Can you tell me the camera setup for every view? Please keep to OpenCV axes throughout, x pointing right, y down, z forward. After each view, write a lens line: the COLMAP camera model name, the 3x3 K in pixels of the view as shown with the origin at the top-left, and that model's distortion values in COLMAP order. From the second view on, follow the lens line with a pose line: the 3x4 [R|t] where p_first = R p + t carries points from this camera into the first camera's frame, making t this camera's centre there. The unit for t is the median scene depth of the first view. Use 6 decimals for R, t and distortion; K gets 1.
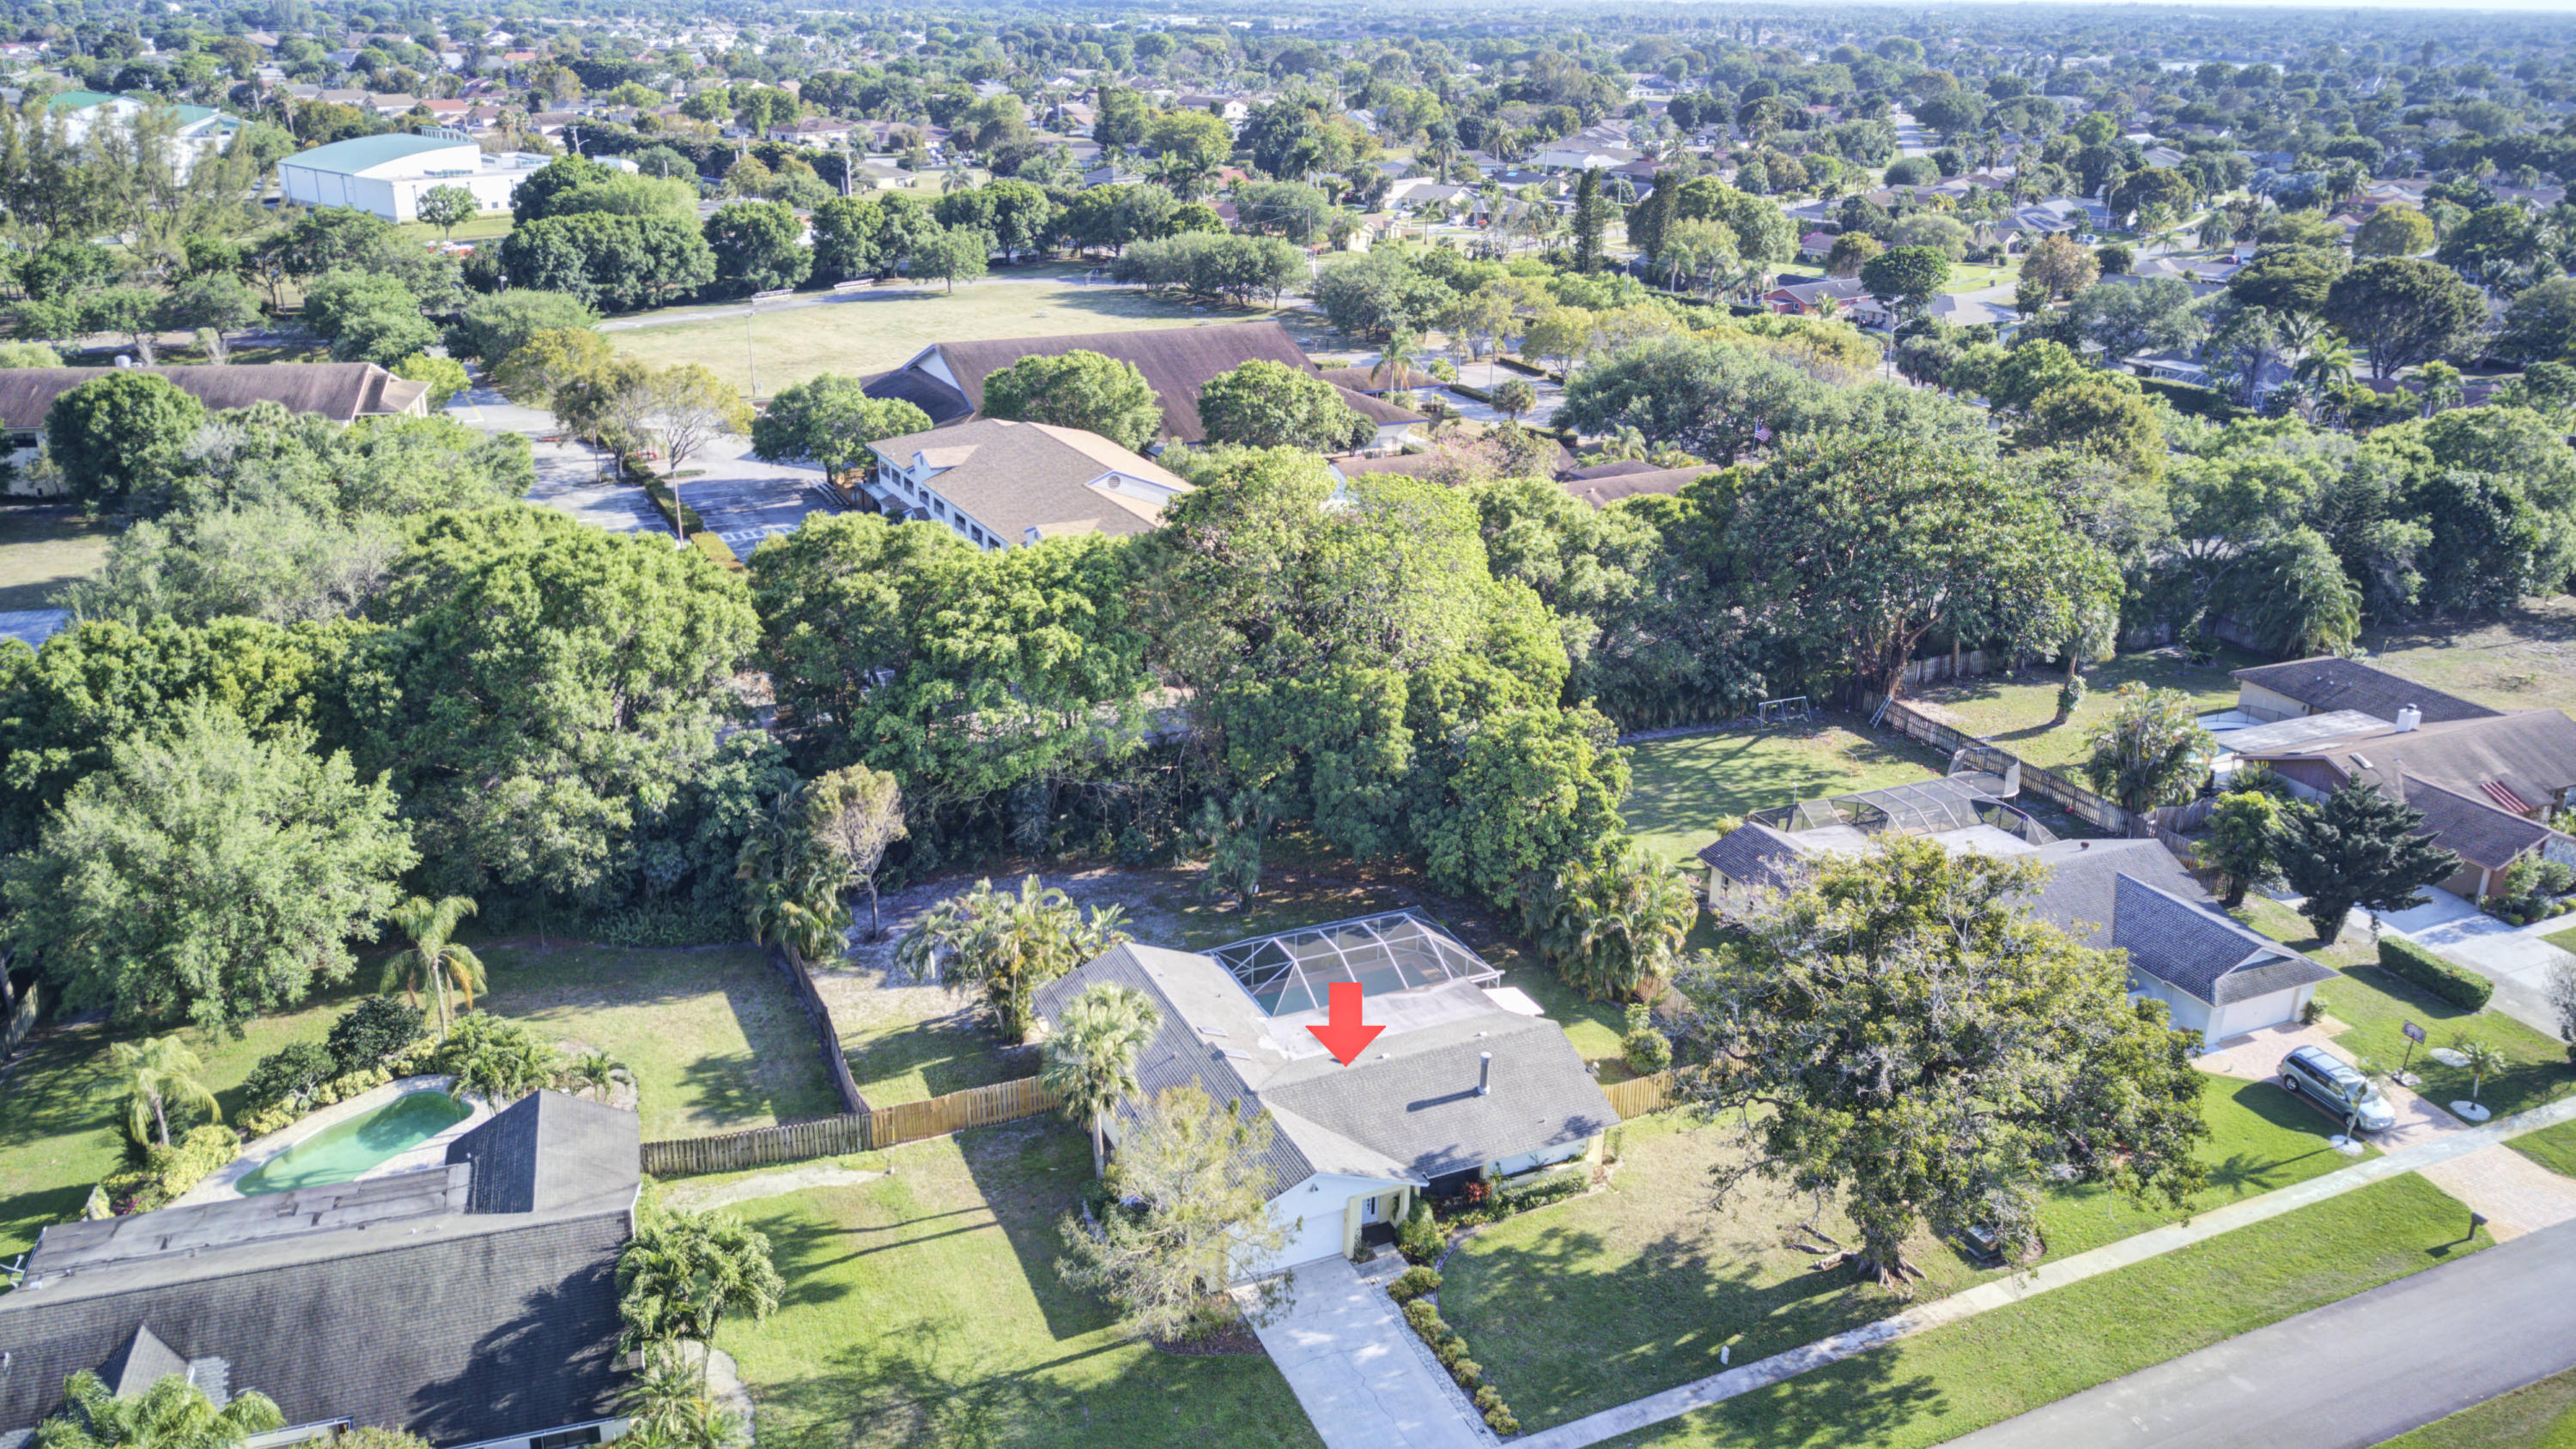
lens RADIAL K [[1993.1, 0, 1300.9], [0, 1993.1, 713.9], [0, 0, 1]] dist [0.029201, -0.032060]
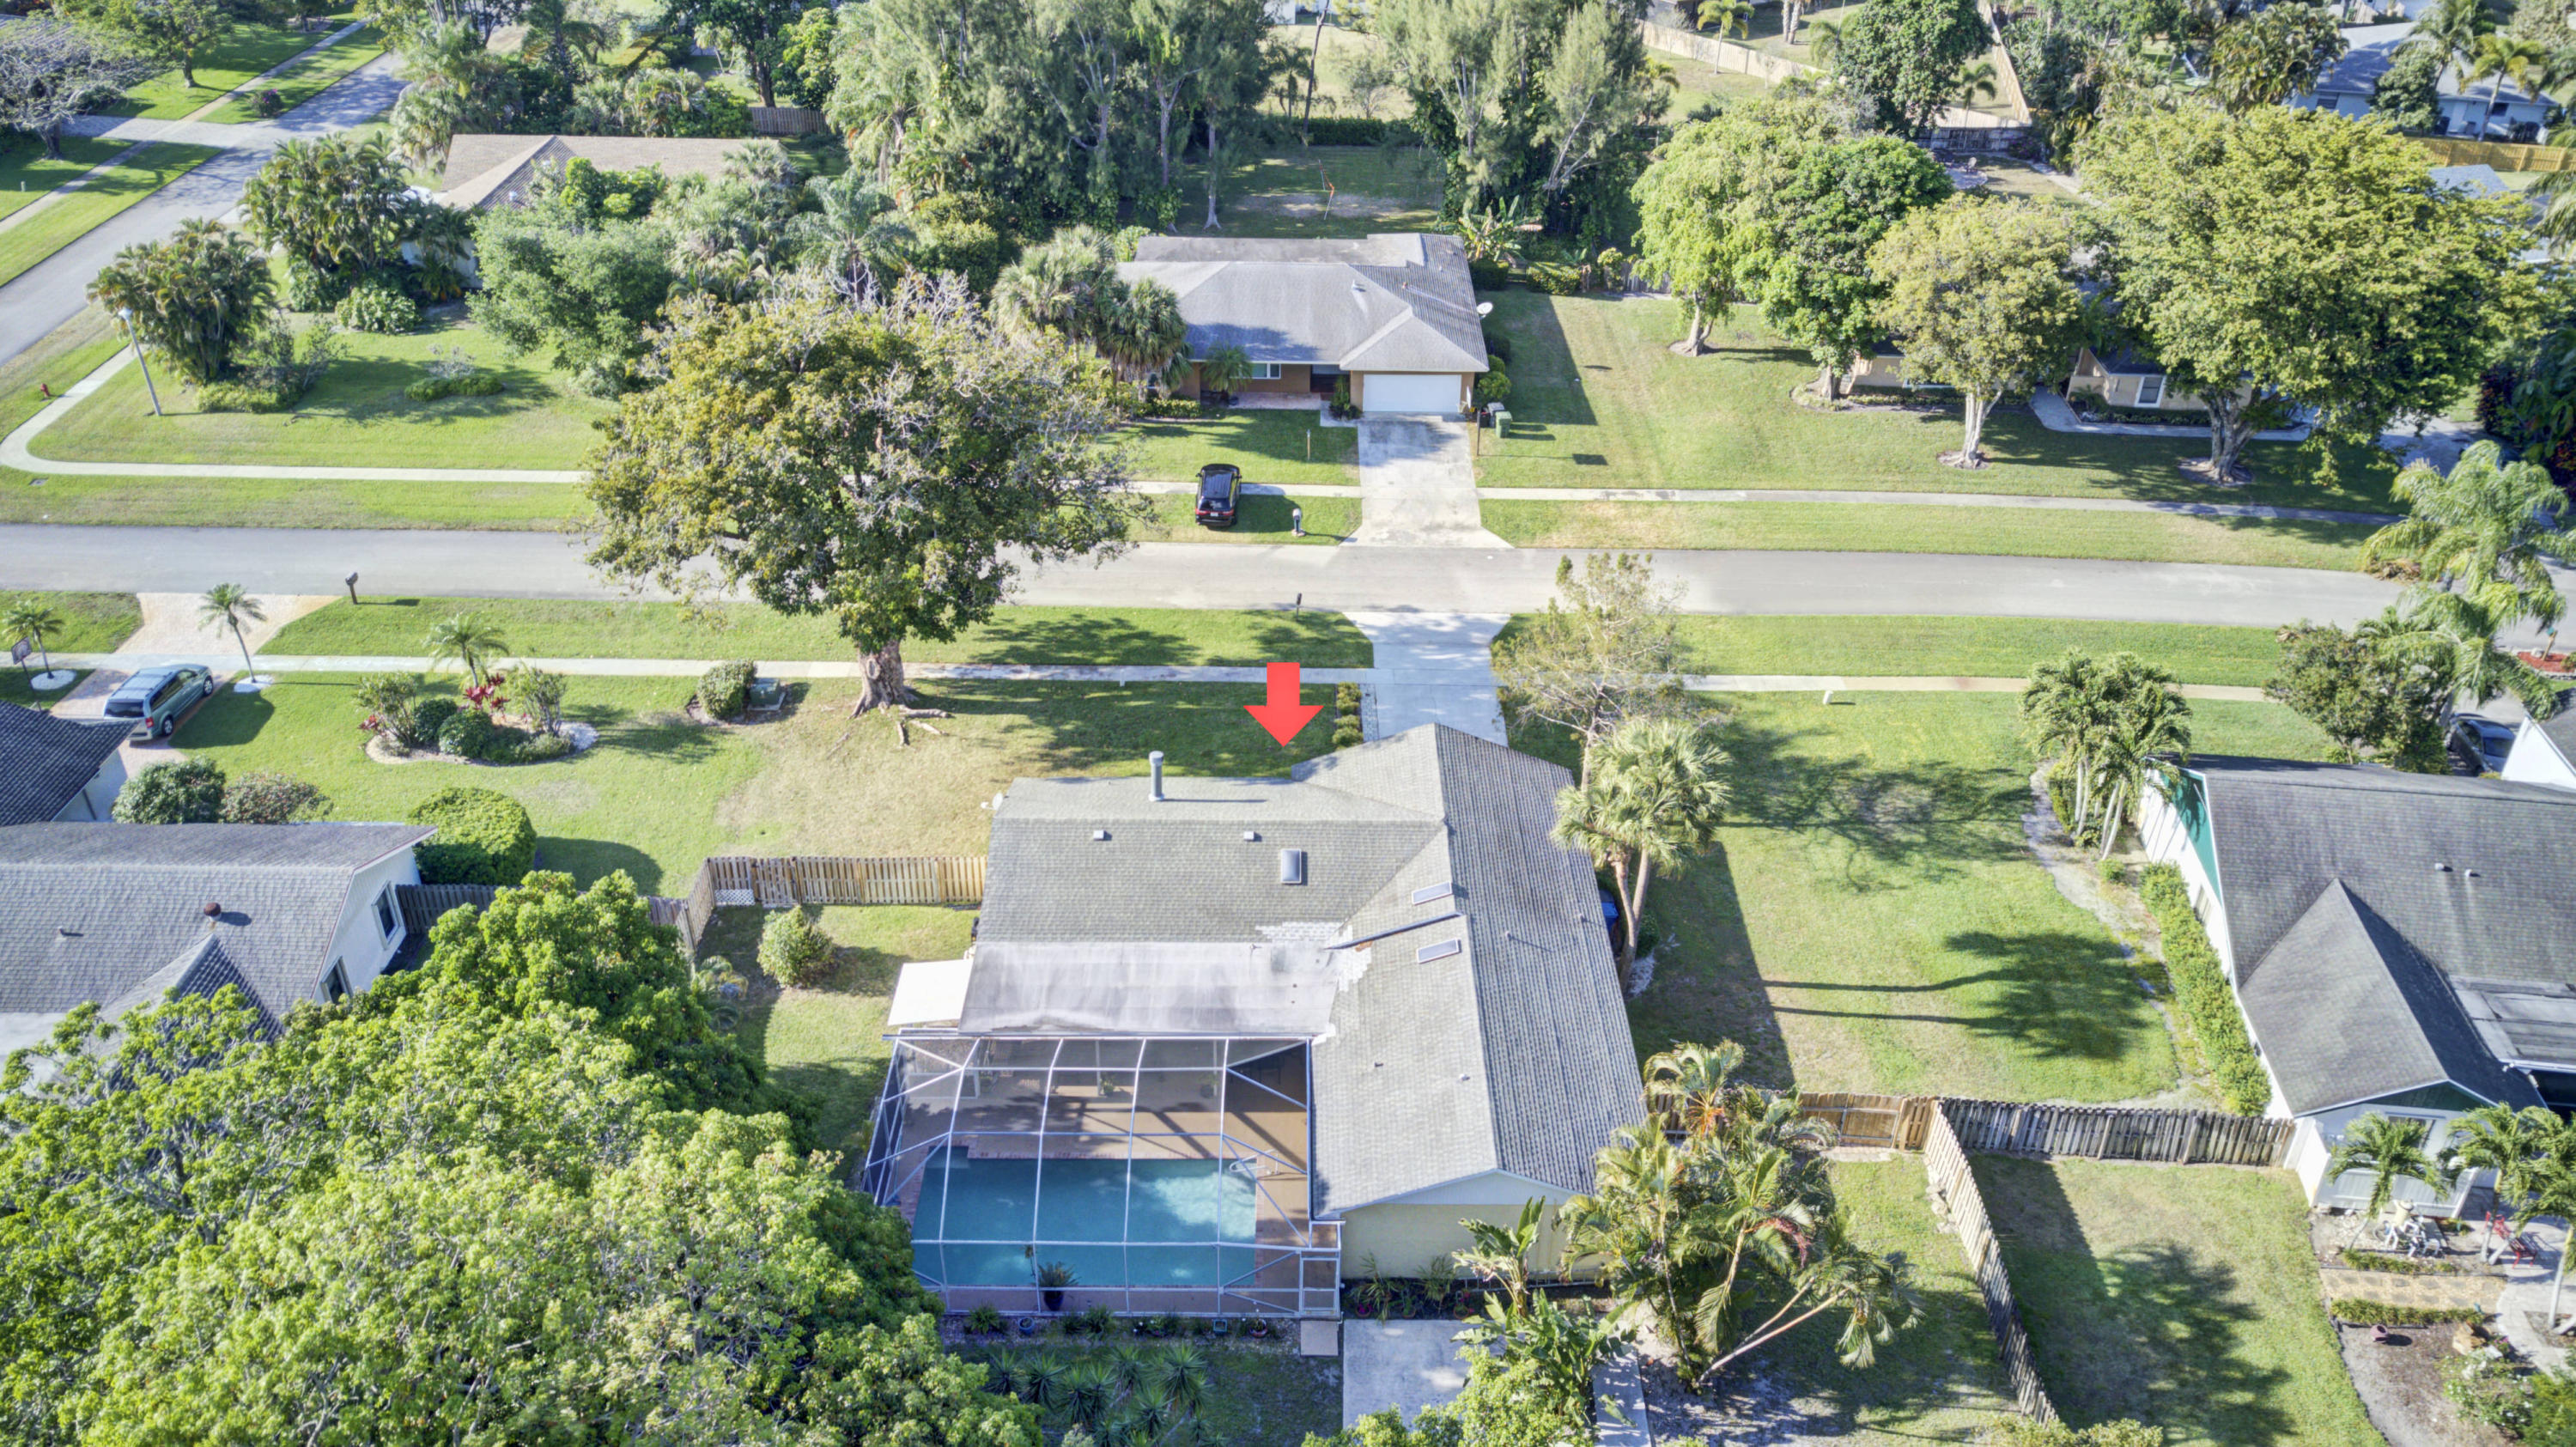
lens RADIAL K [[1993.5, 0, 1300.9], [0, 1993.5, 712.9], [0, 0, 1]] dist [0.029201, -0.032060]
pose [[-0.912095, -0.233802, 0.336779, -0.184129], [0.121903, 0.629641, 0.767263, -0.367569], [-0.391438, 0.740870, -0.545791, 1.164337]]
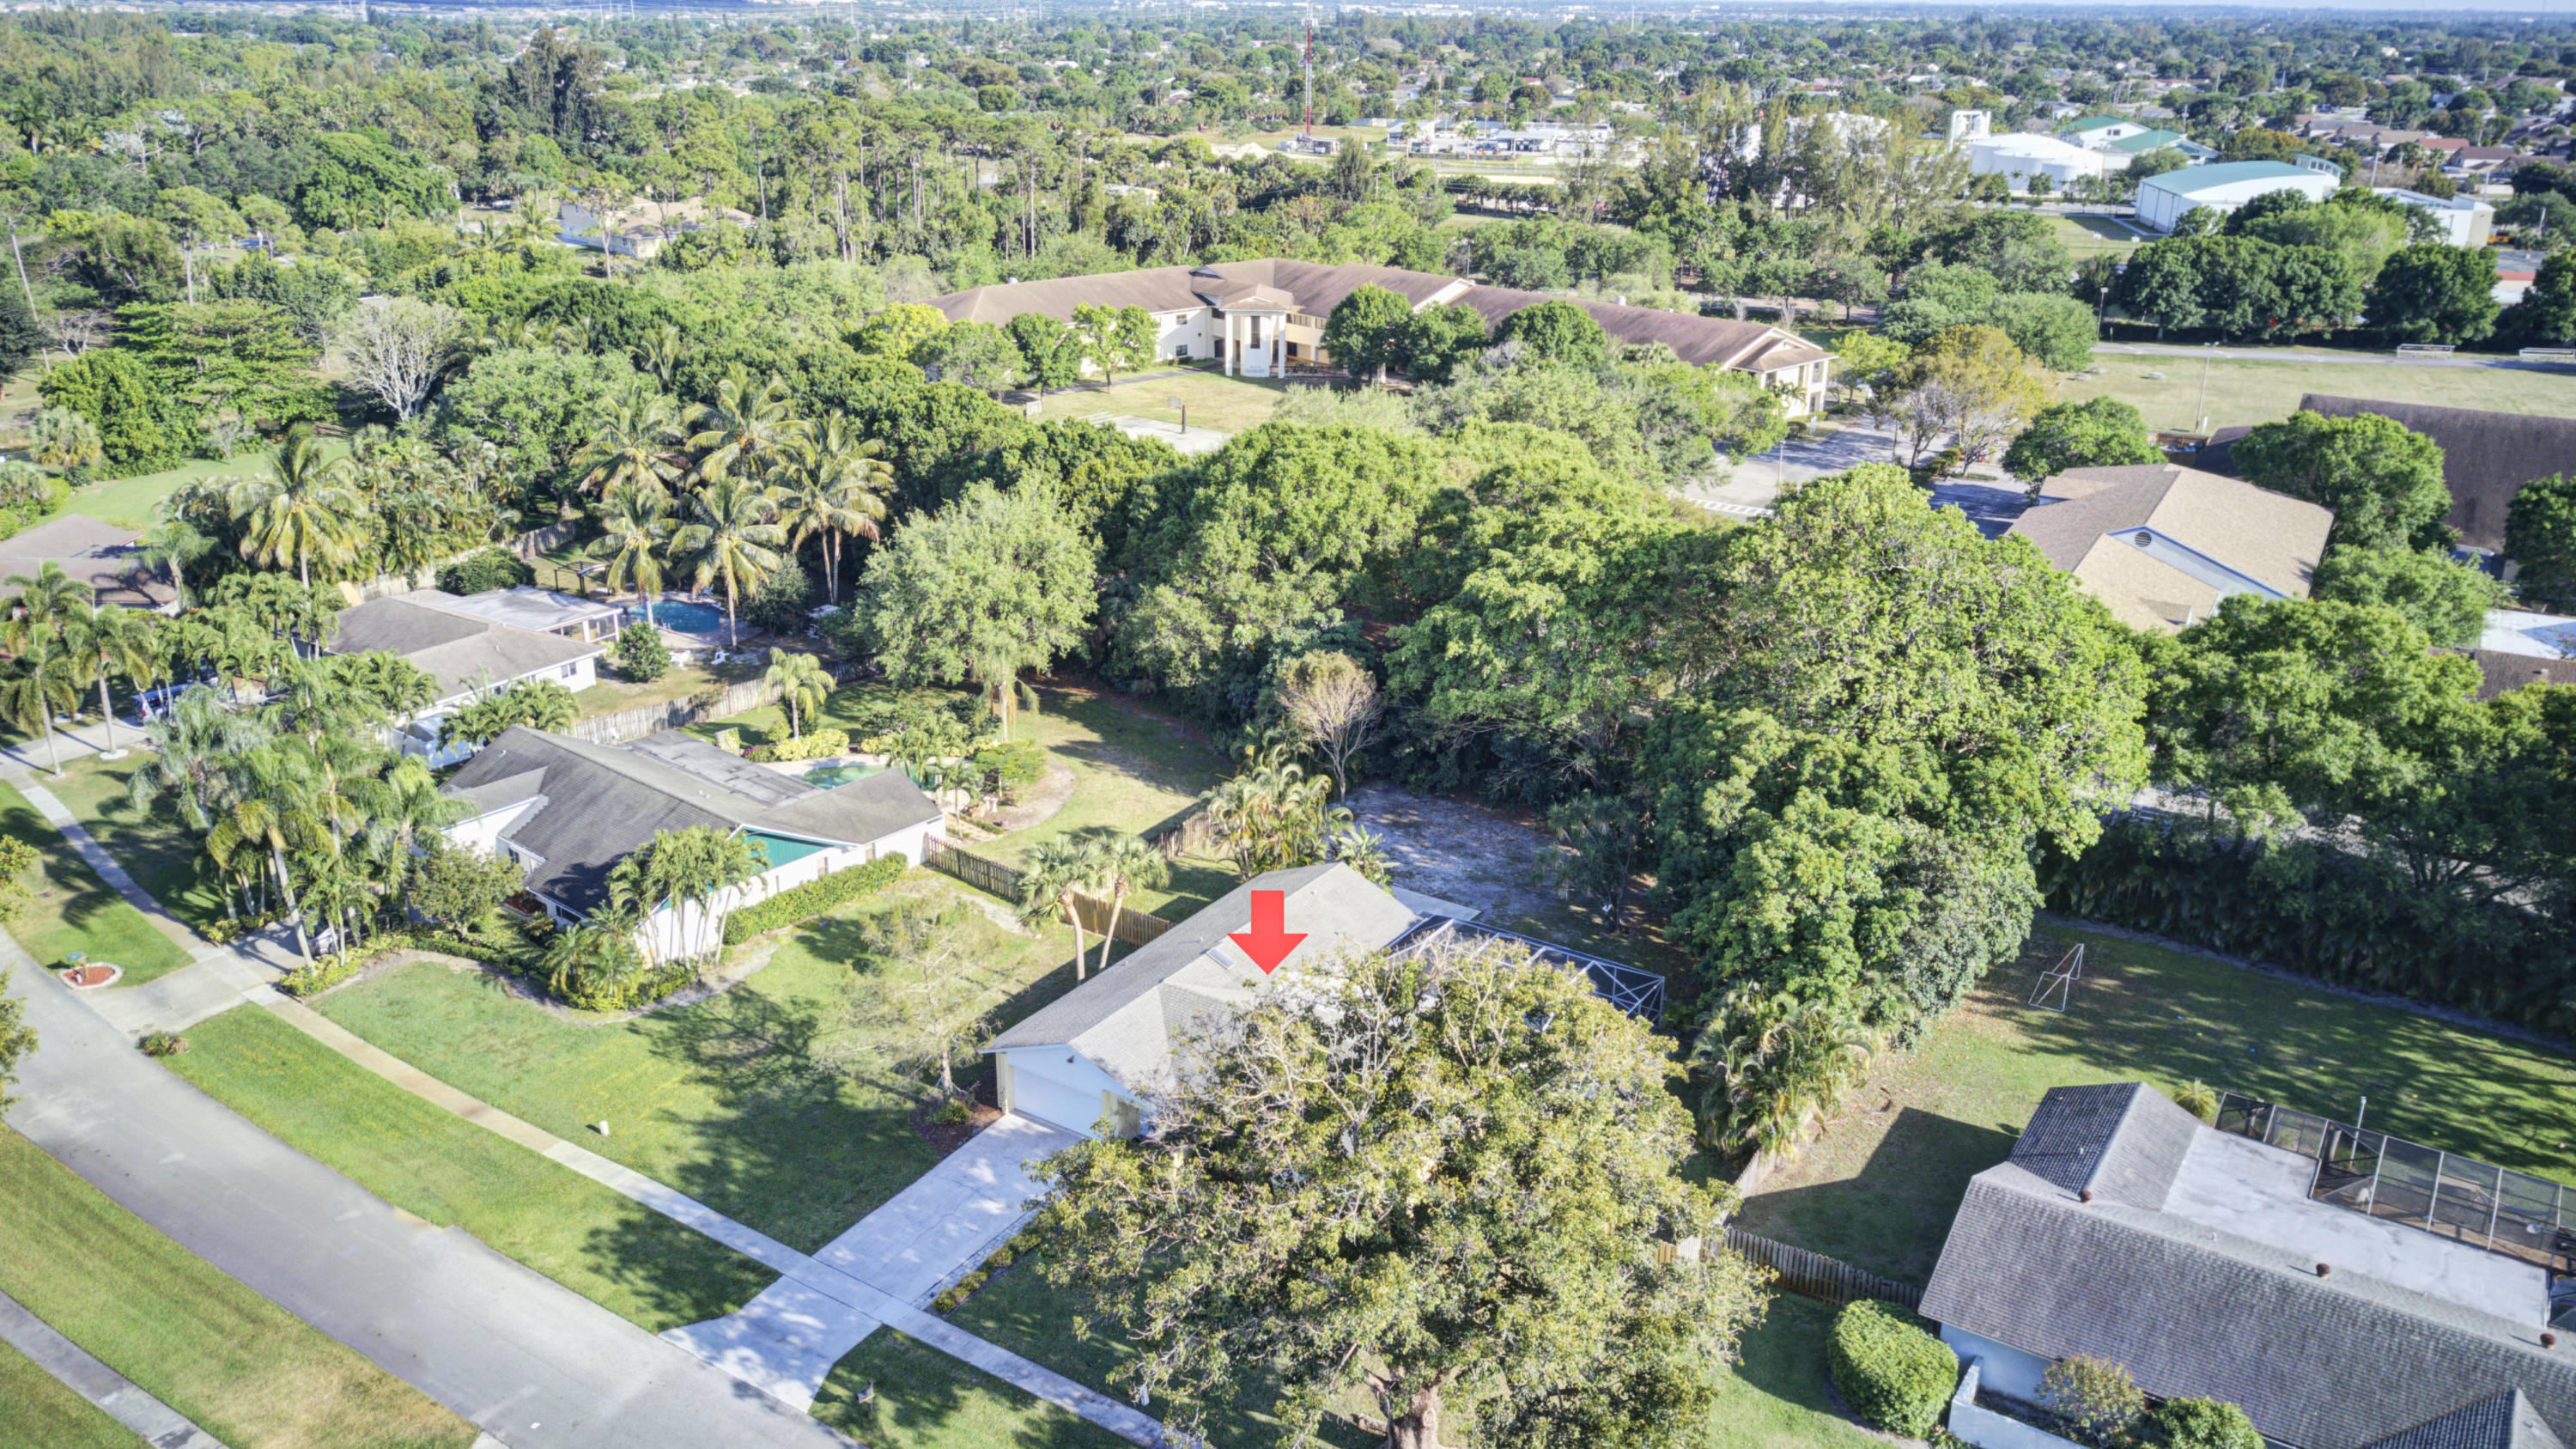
lens RADIAL K [[1961.5, 0, 1322.4], [0, 1961.5, 726.4], [0, 0, 1]] dist [0.054298, 0.000702]
pose [[0.541917, 0.293883, -0.787375, 0.650440], [-0.304669, 0.941837, 0.141844, -0.088771], [0.783264, 0.163021, 0.599934, 0.349463]]
